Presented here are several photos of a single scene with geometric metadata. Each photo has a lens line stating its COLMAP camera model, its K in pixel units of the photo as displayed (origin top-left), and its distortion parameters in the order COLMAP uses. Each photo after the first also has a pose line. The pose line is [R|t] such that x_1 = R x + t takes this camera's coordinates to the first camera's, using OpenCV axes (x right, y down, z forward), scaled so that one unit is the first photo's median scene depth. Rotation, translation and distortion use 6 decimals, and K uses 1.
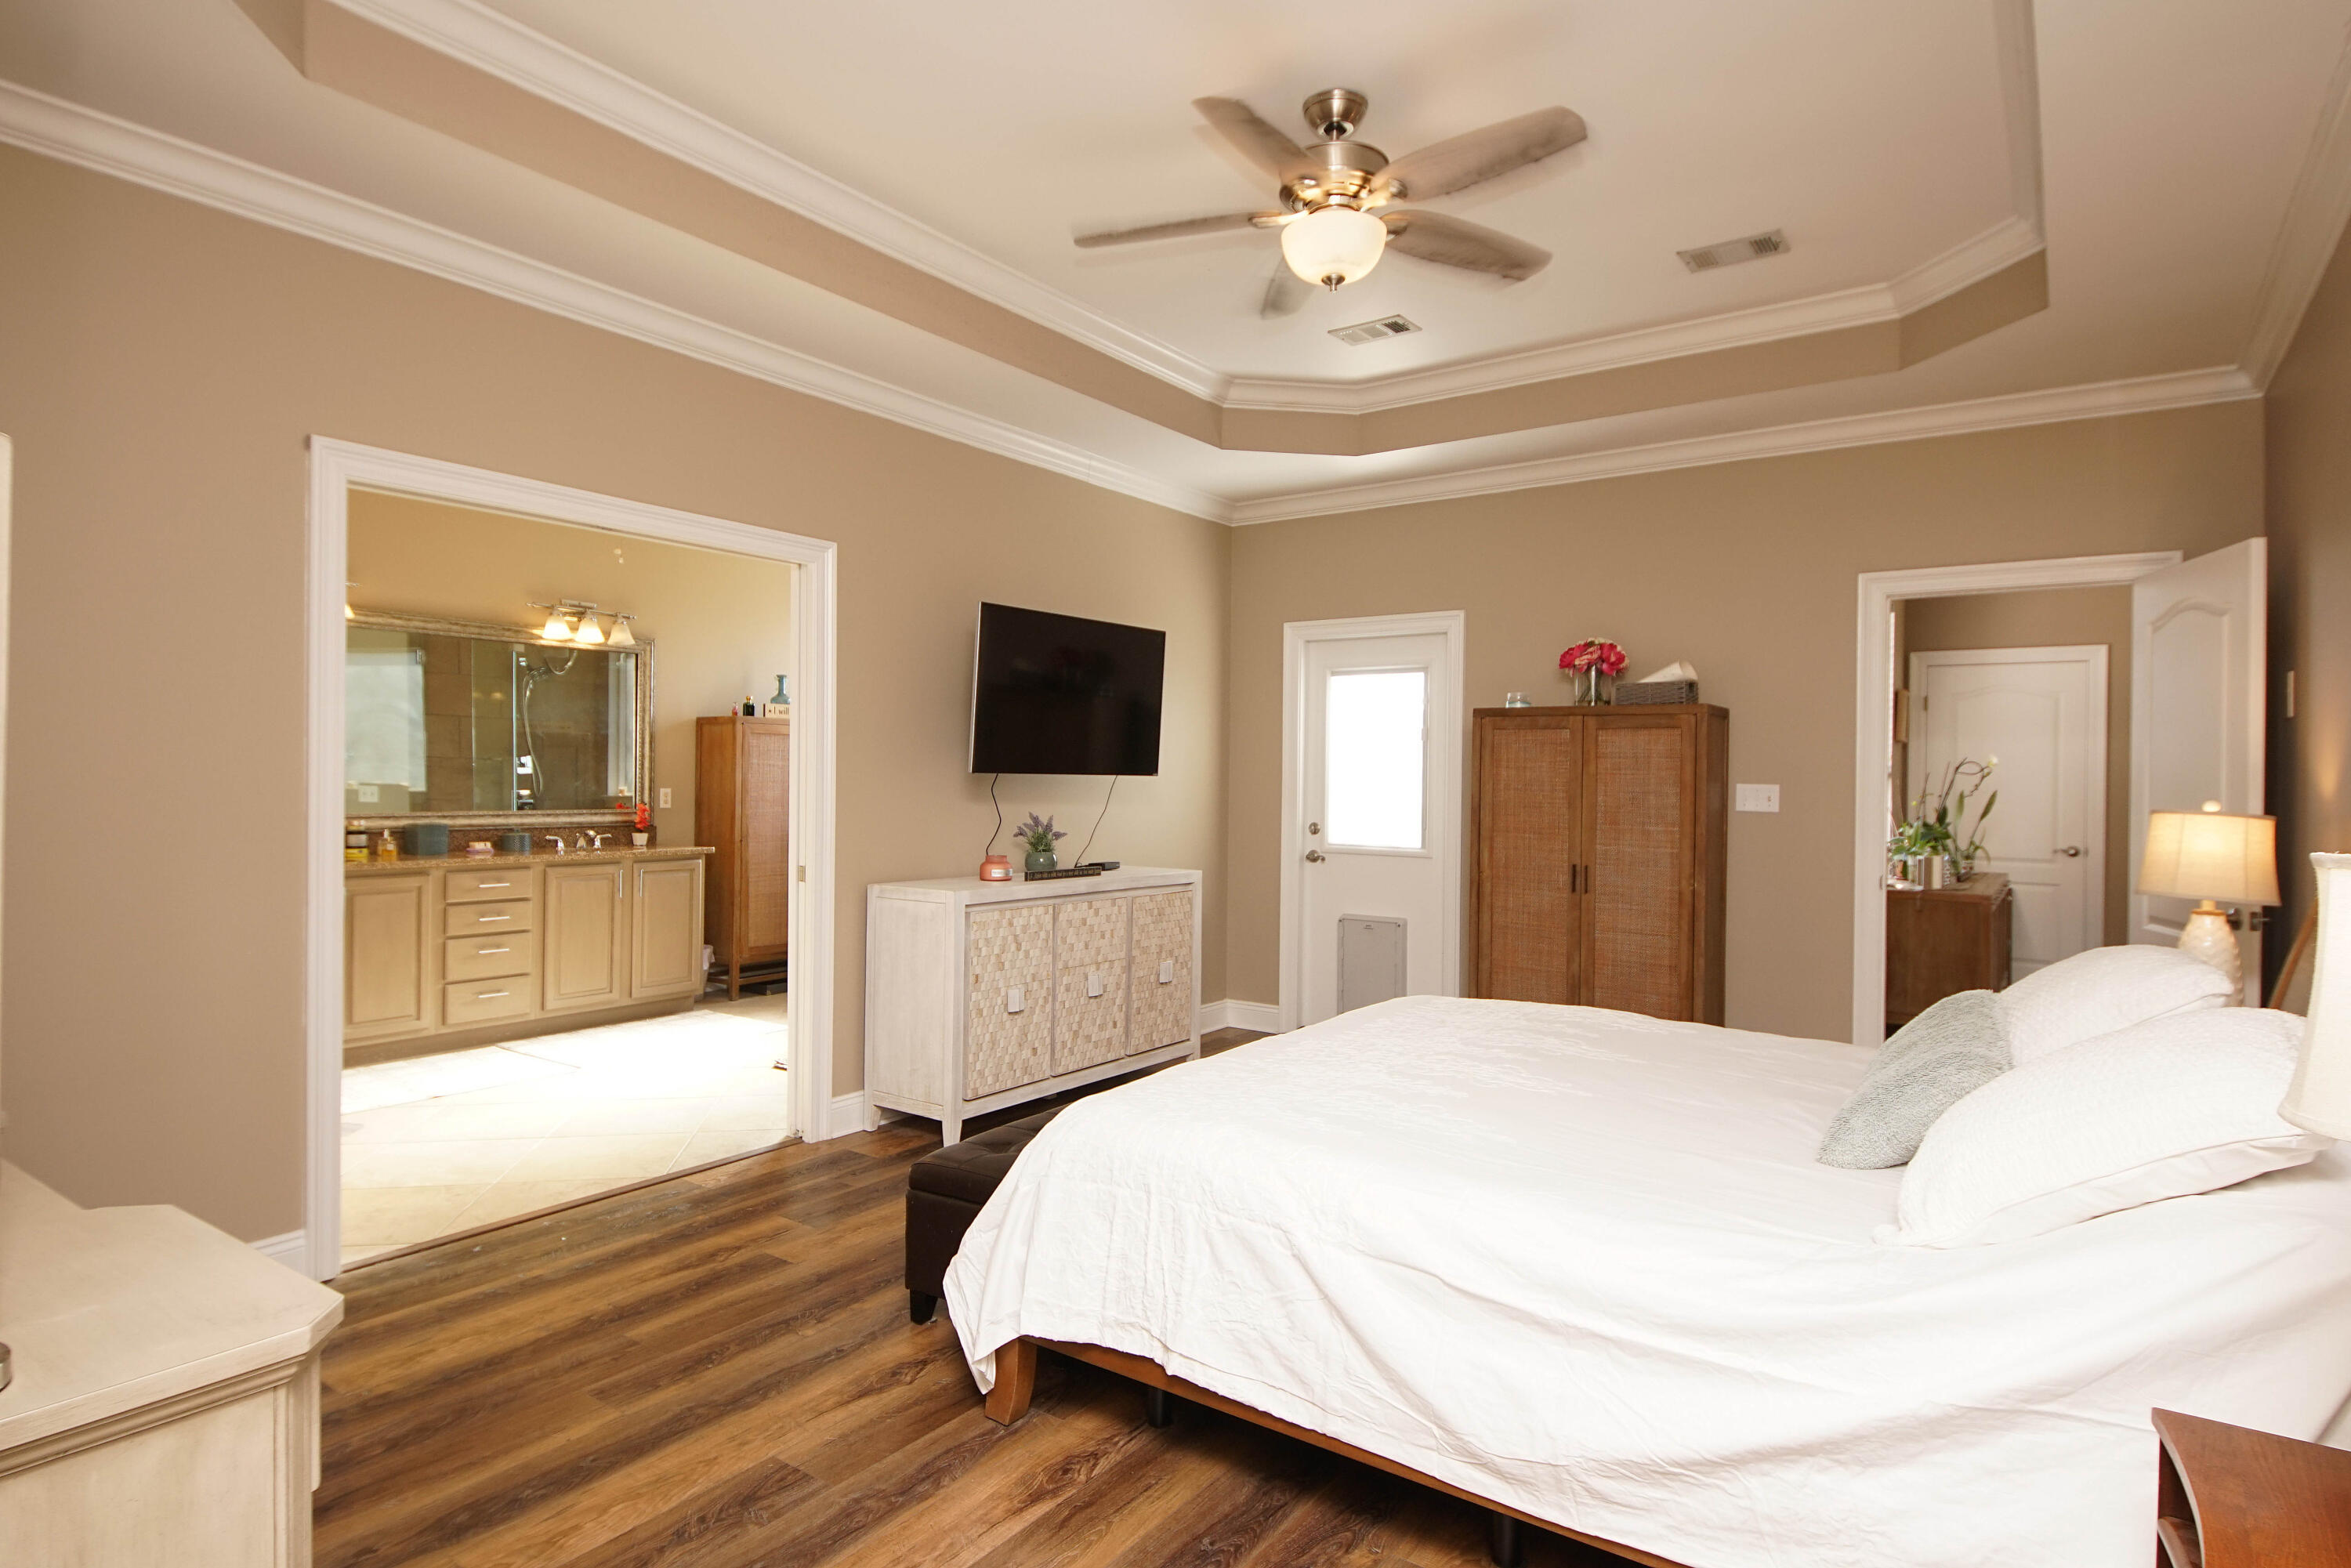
lens RADIAL K [[1259.8, 0, 1175.5], [0, 1259.8, 784.0], [0, 0, 1]] dist [-0.000038, -0.000150]
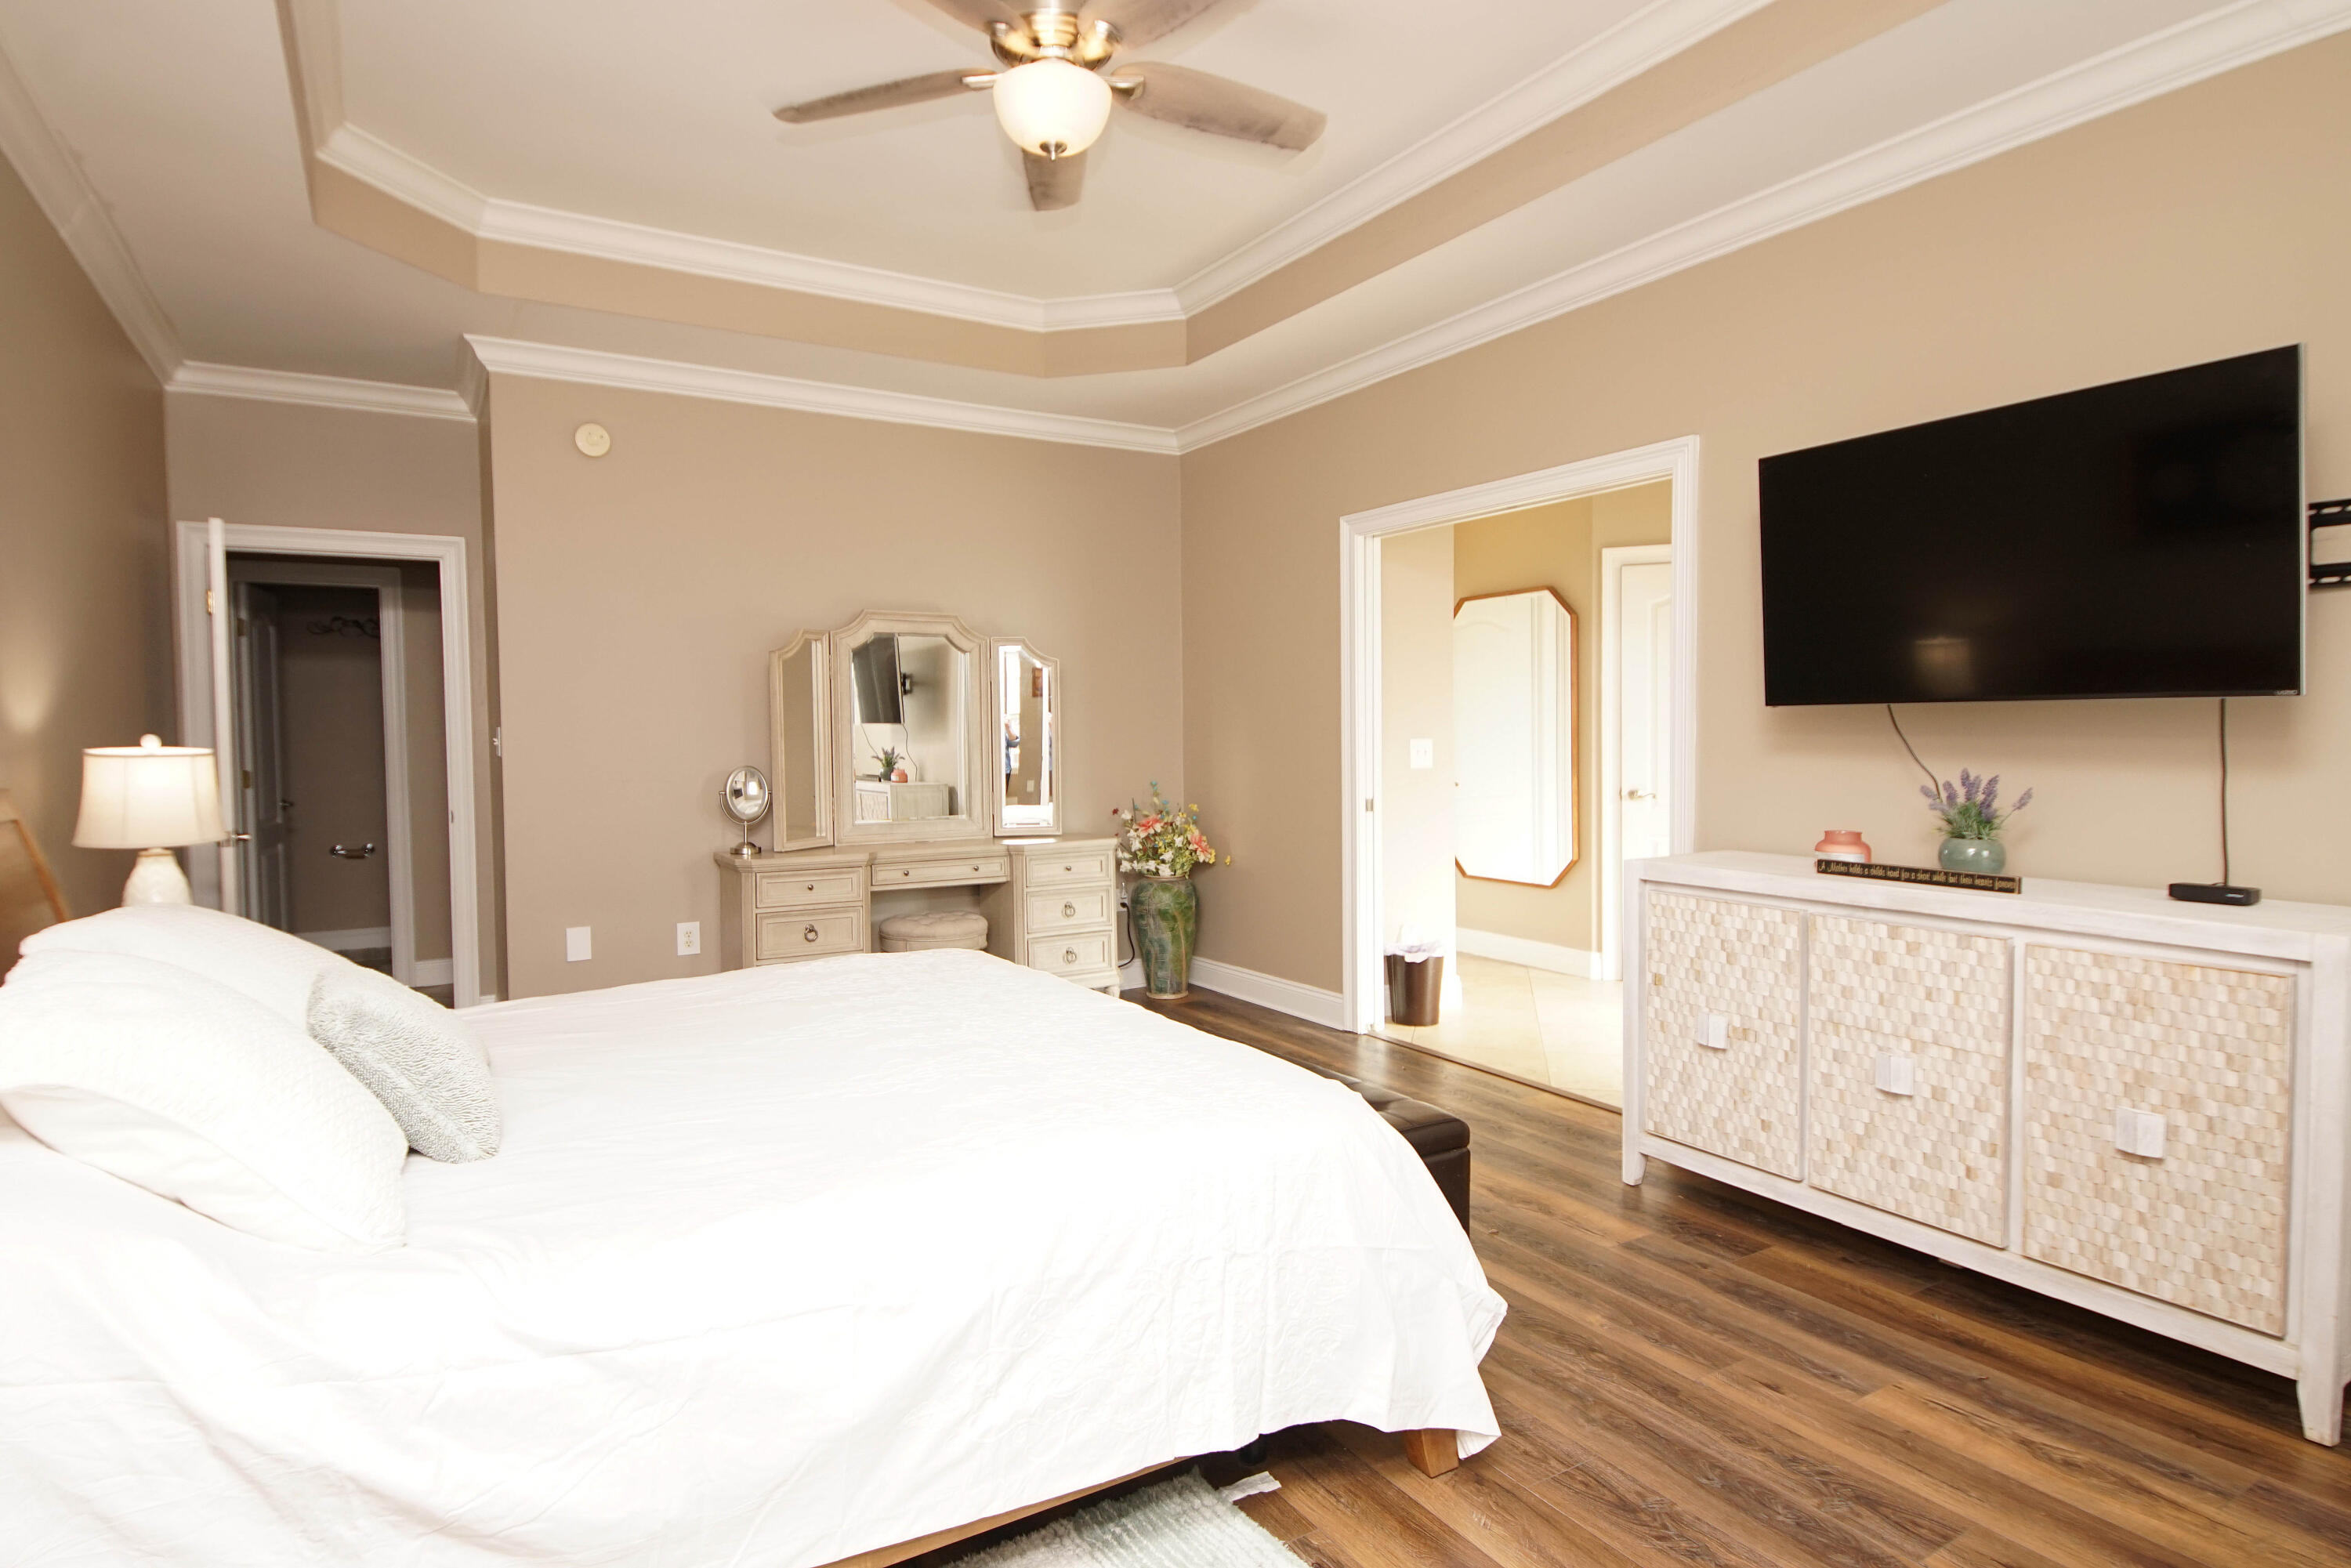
lens RADIAL K [[1259.8, 0, 1175.5], [0, 1259.8, 784.0], [0, 0, 1]] dist [-0.000038, -0.000150]
pose [[-0.398489, 0.037583, -0.916403, 0.637201], [0.003925, 0.999221, 0.039273, 0.006325], [0.917165, 0.012052, -0.398326, 1.021124]]
